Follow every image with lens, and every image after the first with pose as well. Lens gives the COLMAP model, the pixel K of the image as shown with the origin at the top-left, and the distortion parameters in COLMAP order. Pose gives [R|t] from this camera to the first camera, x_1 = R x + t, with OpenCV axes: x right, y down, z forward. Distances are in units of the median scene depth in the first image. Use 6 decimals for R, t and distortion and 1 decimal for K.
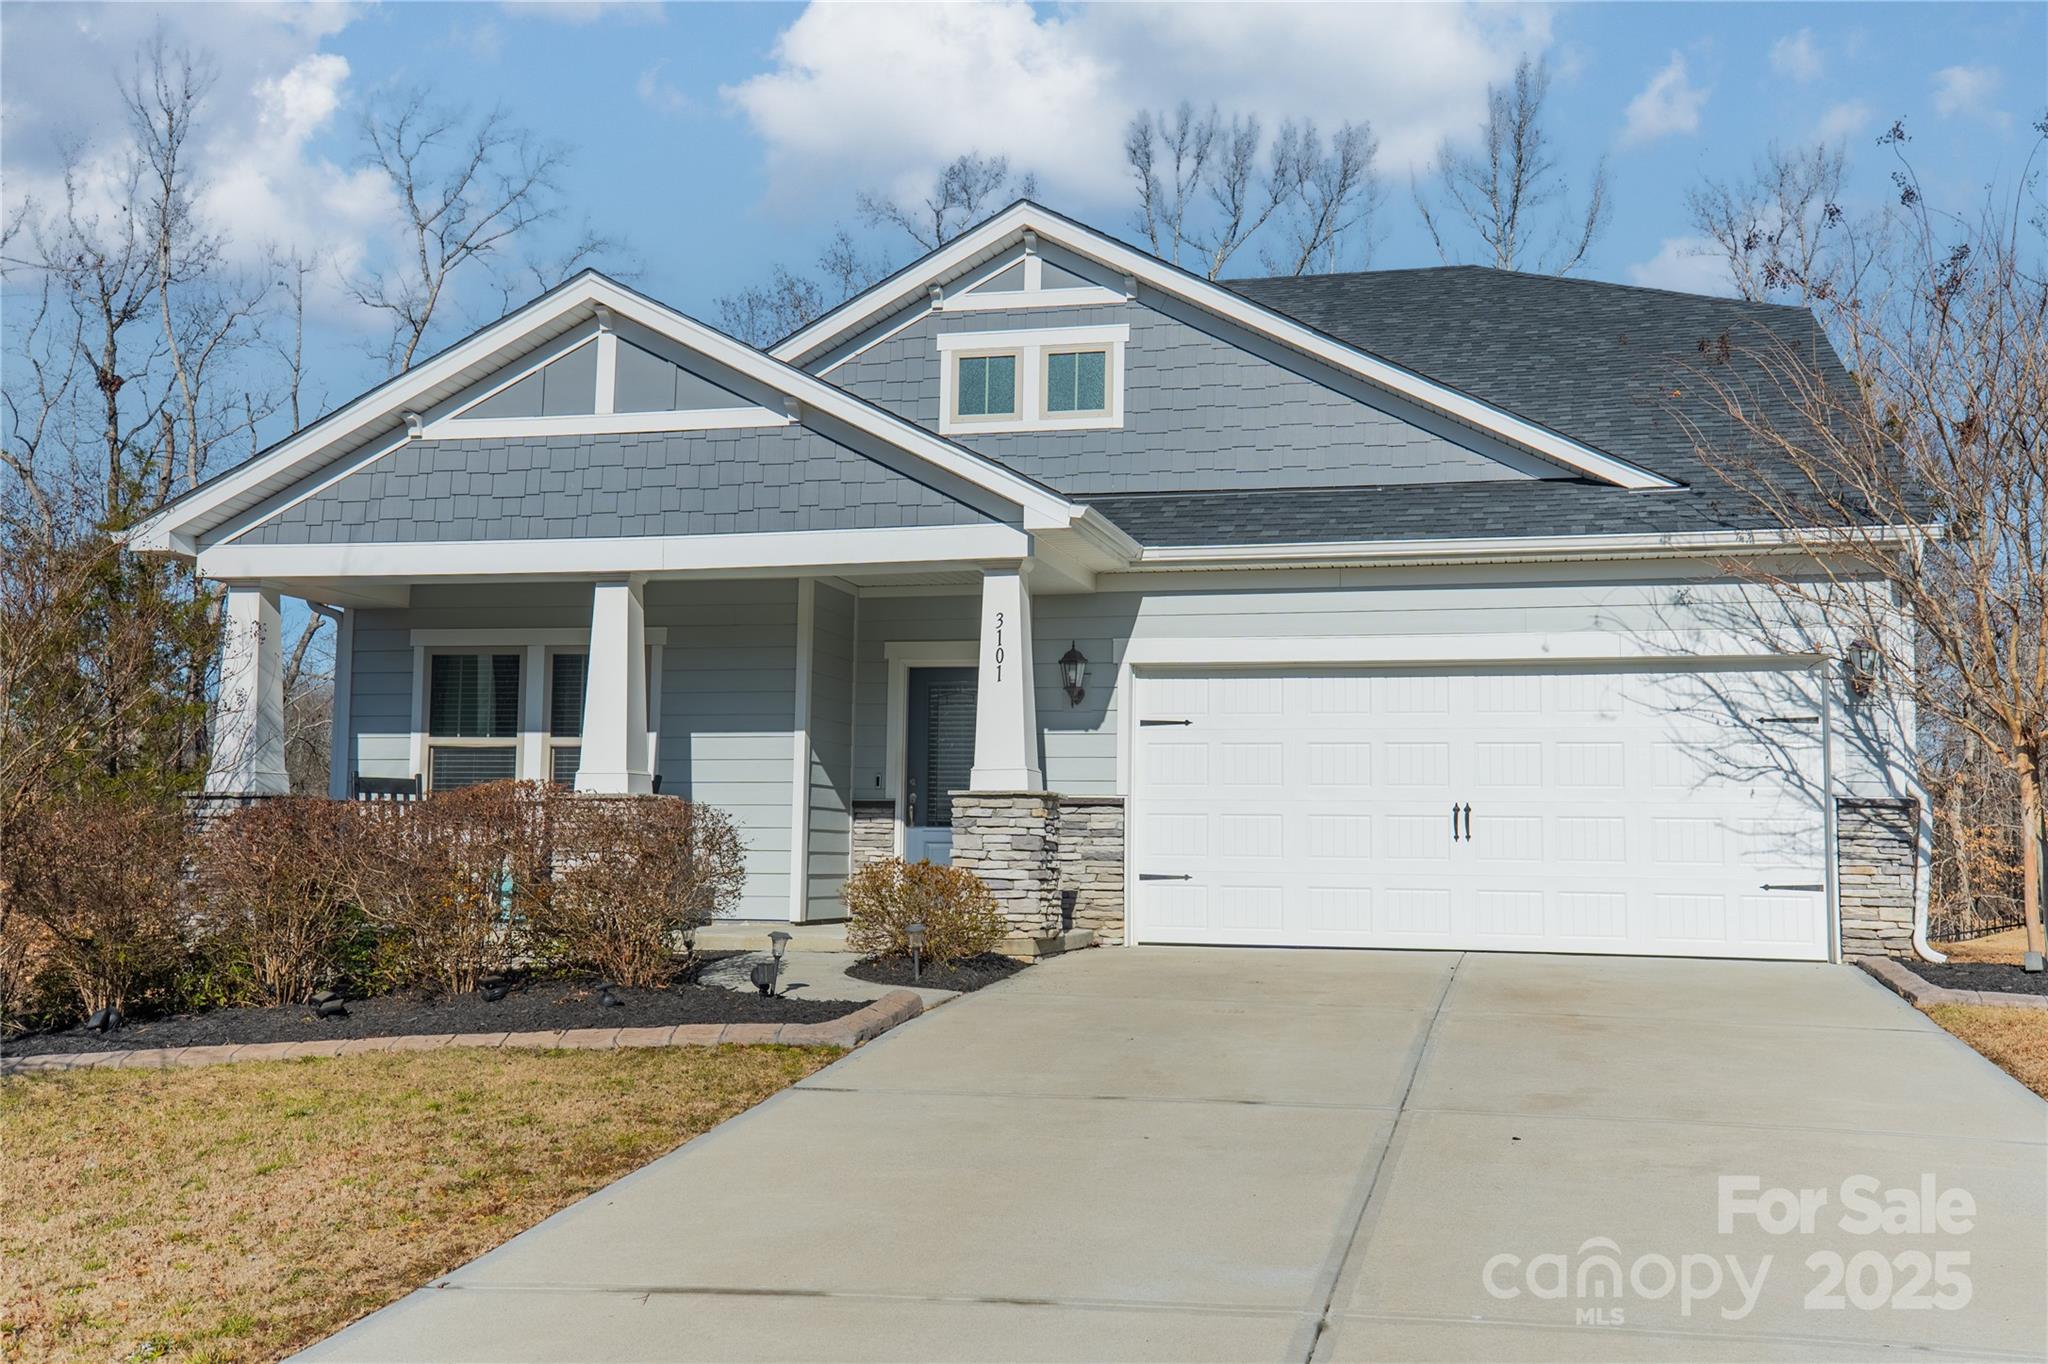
lens RADIAL K [[2022.2, 0, 1024.0], [0, 2022.2, 682.0], [0, 0, 1]] dist [0.079321, 0.003573]
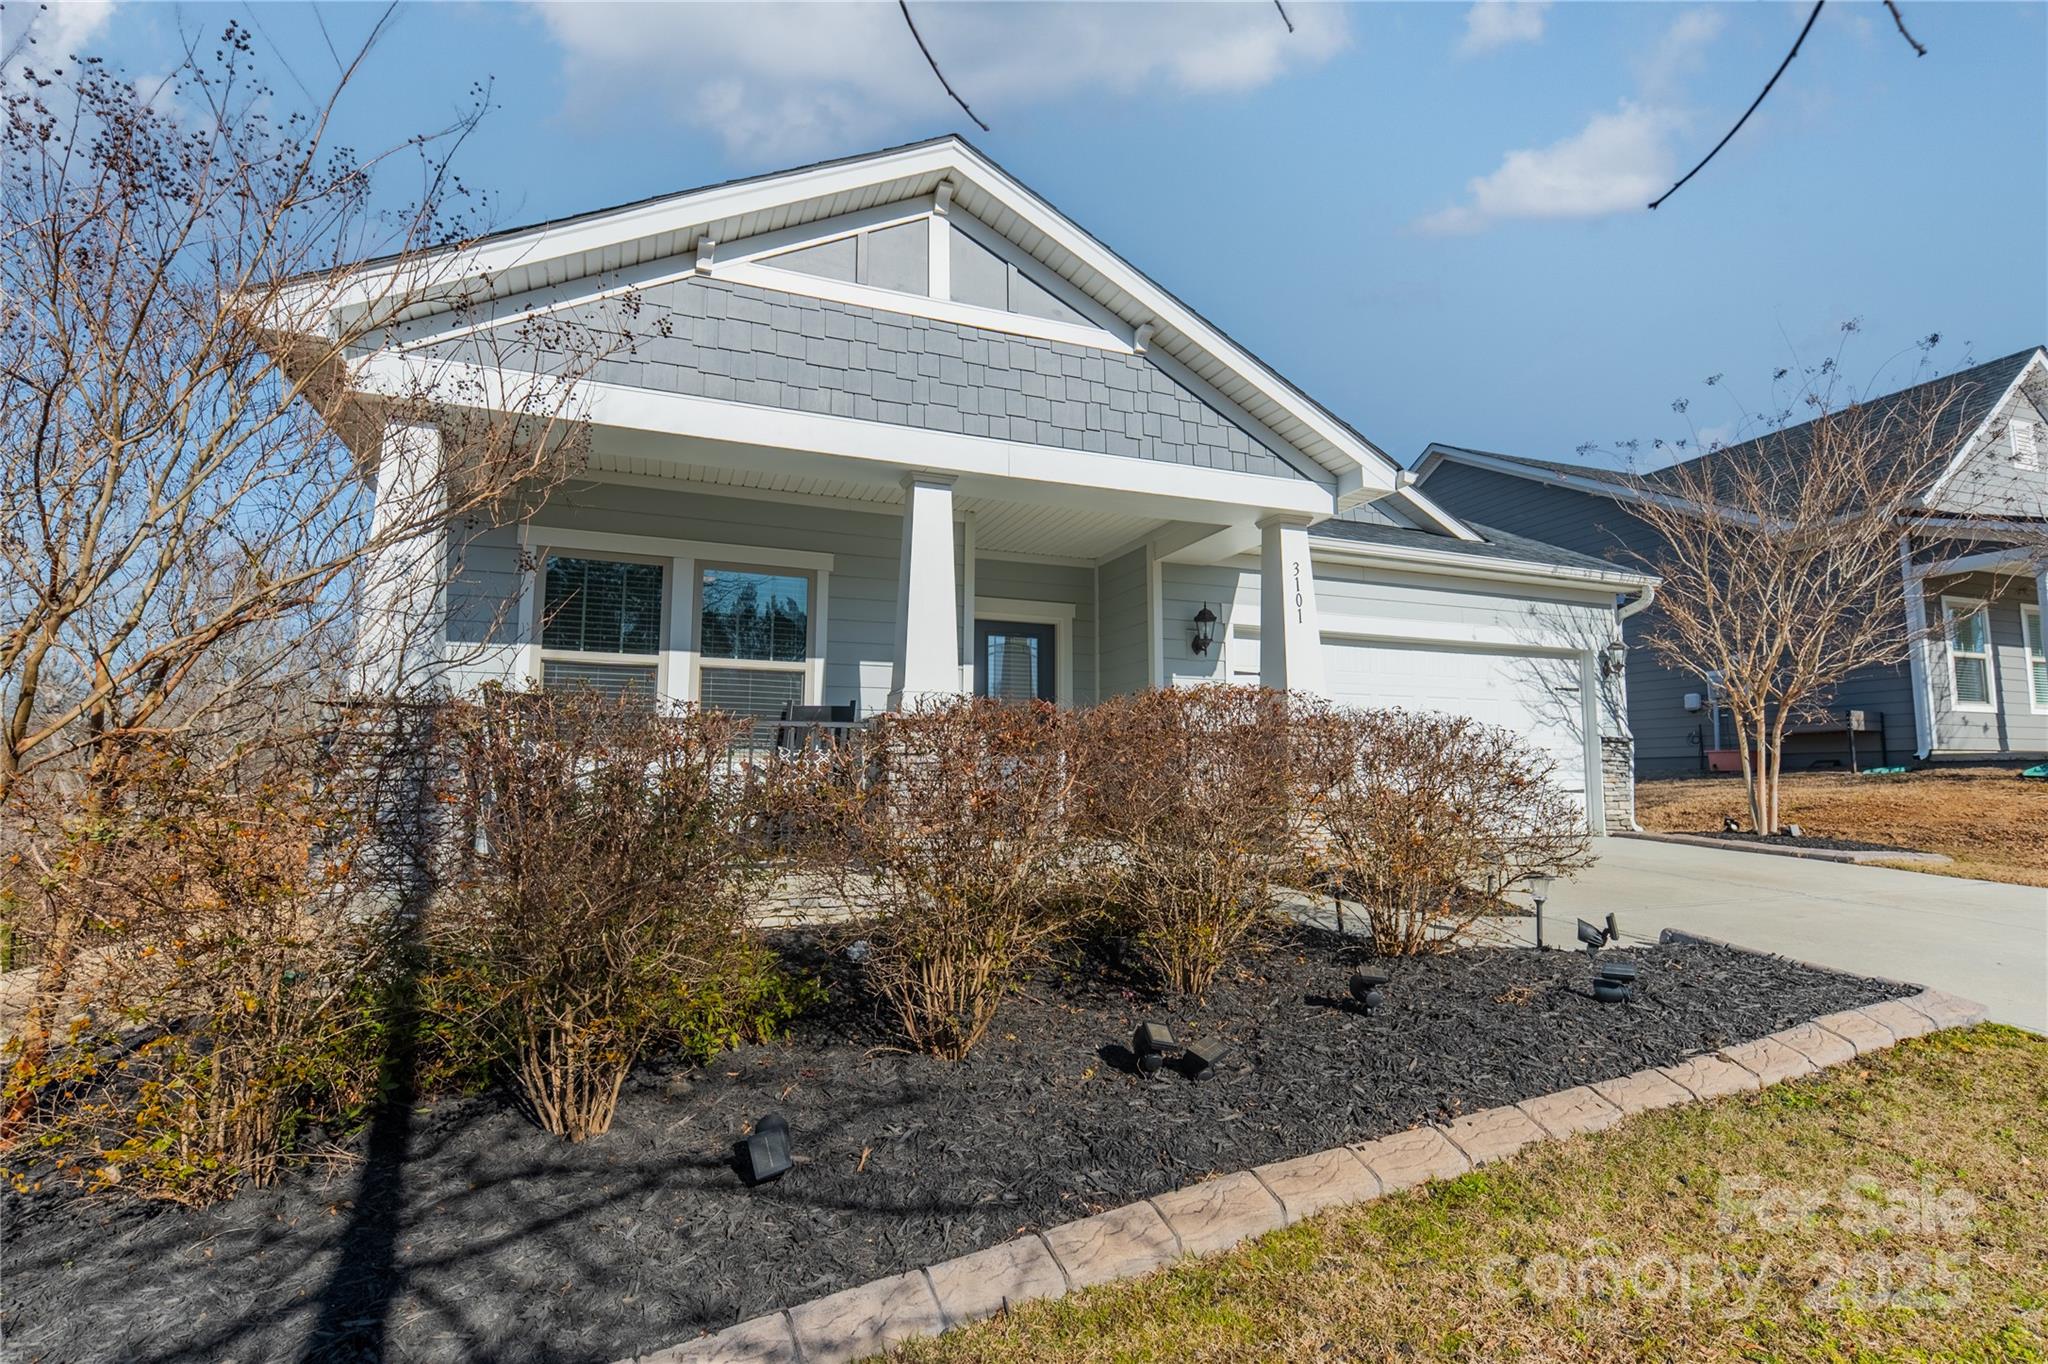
lens RADIAL K [[960.1, 0, 1024.0], [0, 960.1, 682.0], [0, 0, 1]] dist [-0.031702, 0.000015]
pose [[0.805088, 0.048901, 0.591136, -0.421953], [-0.041619, 0.998797, -0.025942, 0.049560], [-0.591693, -0.003717, 0.806155, 0.632149]]
